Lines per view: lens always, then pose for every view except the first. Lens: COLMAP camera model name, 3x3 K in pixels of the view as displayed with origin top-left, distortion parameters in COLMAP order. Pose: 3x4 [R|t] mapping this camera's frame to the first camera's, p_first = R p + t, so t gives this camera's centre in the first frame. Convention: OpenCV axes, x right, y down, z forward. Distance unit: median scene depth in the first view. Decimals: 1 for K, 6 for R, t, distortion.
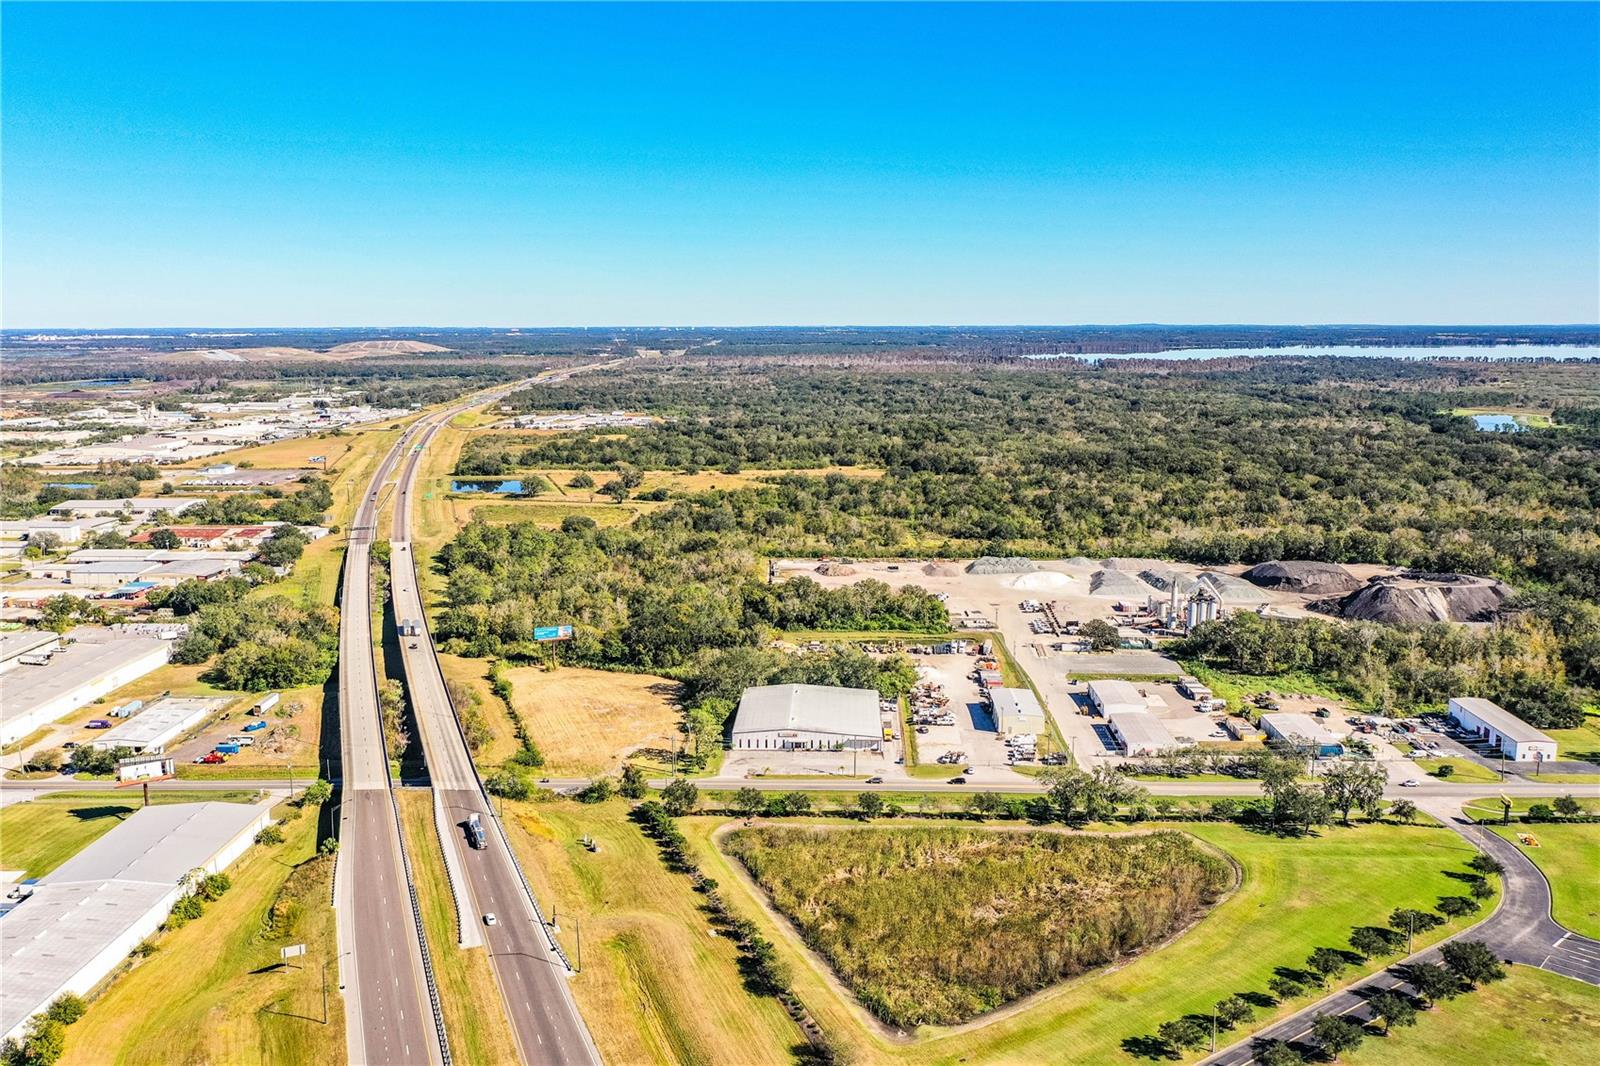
lens RADIAL K [[1258.8, 0, 801.5], [0, 1258.8, 530.2], [0, 0, 1]] dist [0.001072, 0.002840]
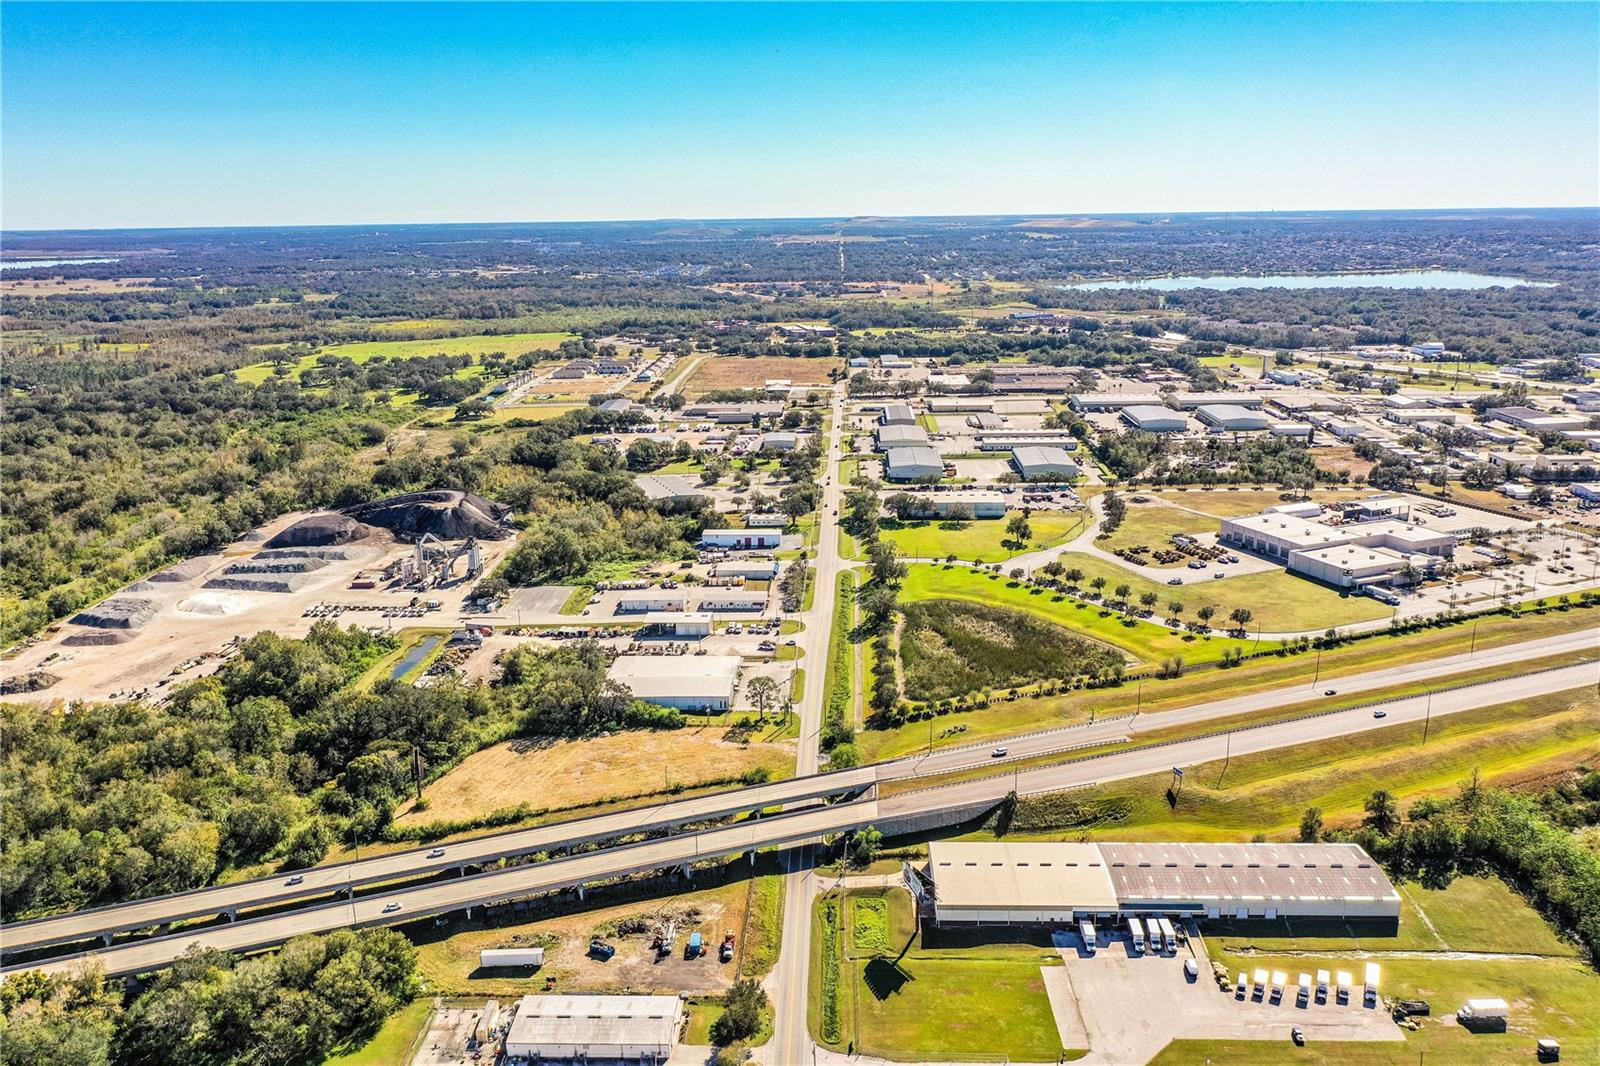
lens RADIAL K [[1258.8, 0, 803.3], [0, 1258.8, 536.4], [0, 0, 1]] dist [0.001072, 0.002840]
pose [[0.009776, -0.249562, 0.968309, -1.039435], [0.180128, 0.952955, 0.243786, -0.233220], [-0.983595, 0.172036, 0.054269, 0.738189]]
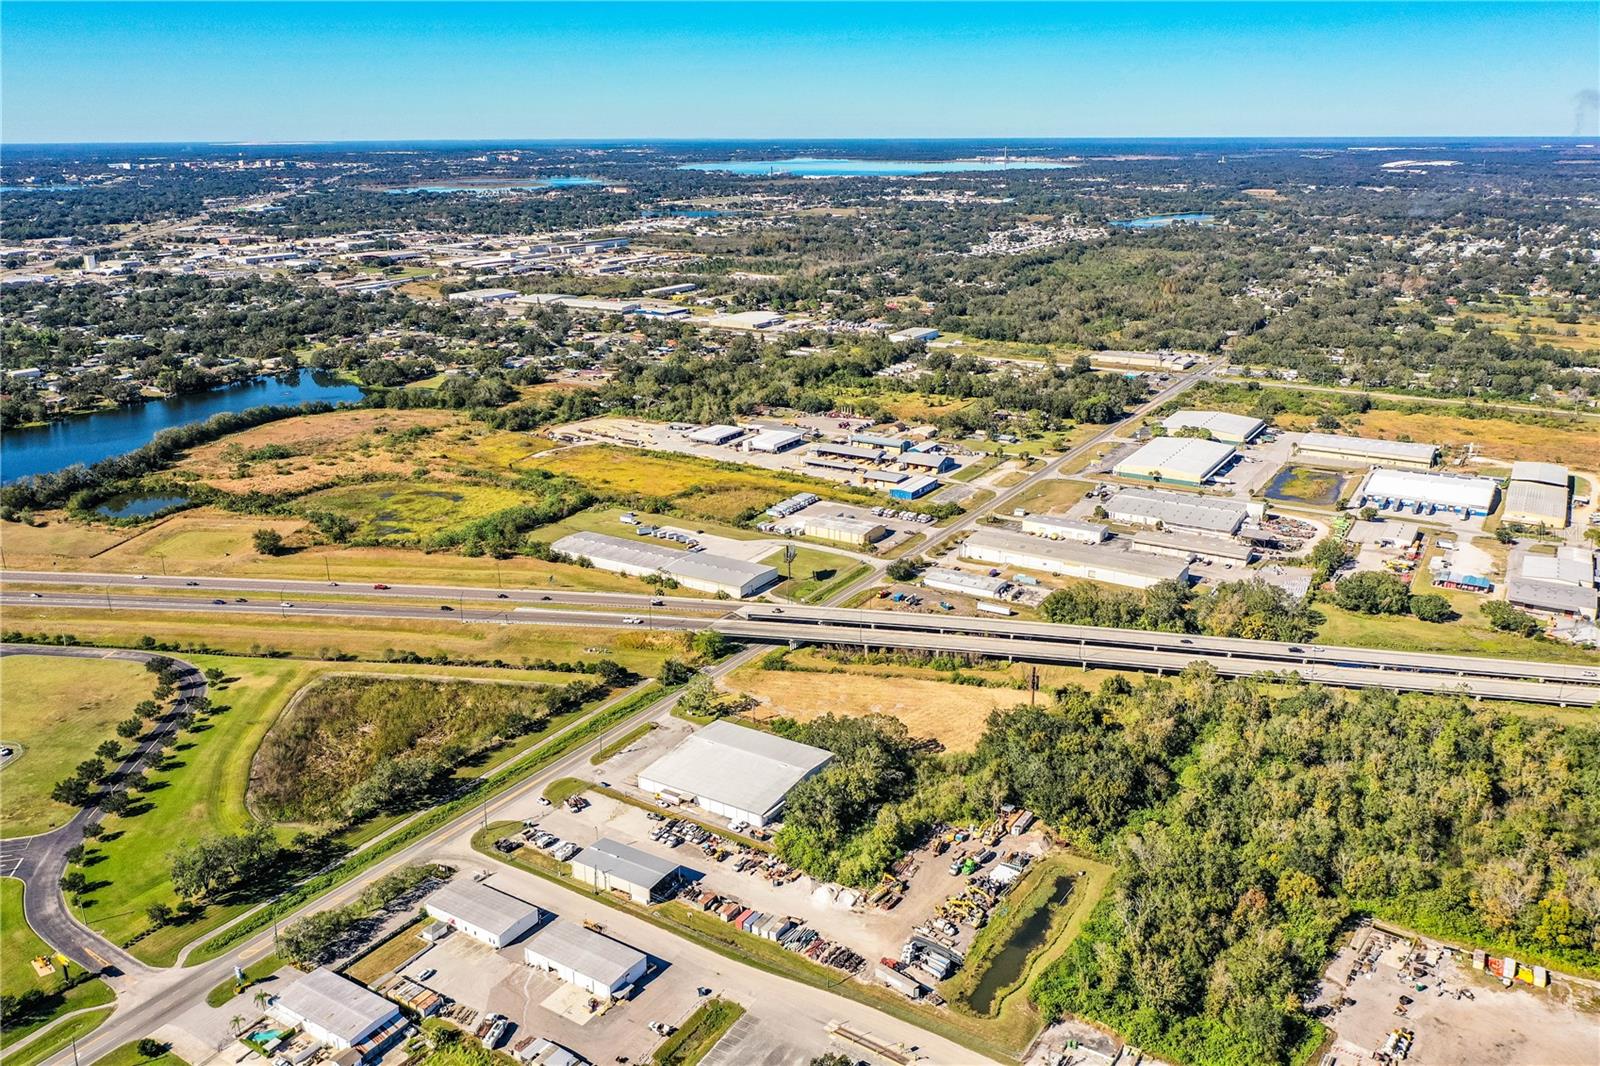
lens RADIAL K [[1258.8, 0, 798.2], [0, 1258.8, 525.9], [0, 0, 1]] dist [0.001072, 0.002840]
pose [[-0.496002, 0.265543, -0.826722, 0.733682], [-0.138944, 0.915552, 0.377436, -0.404764], [0.857133, 0.302078, -0.417220, 1.321887]]
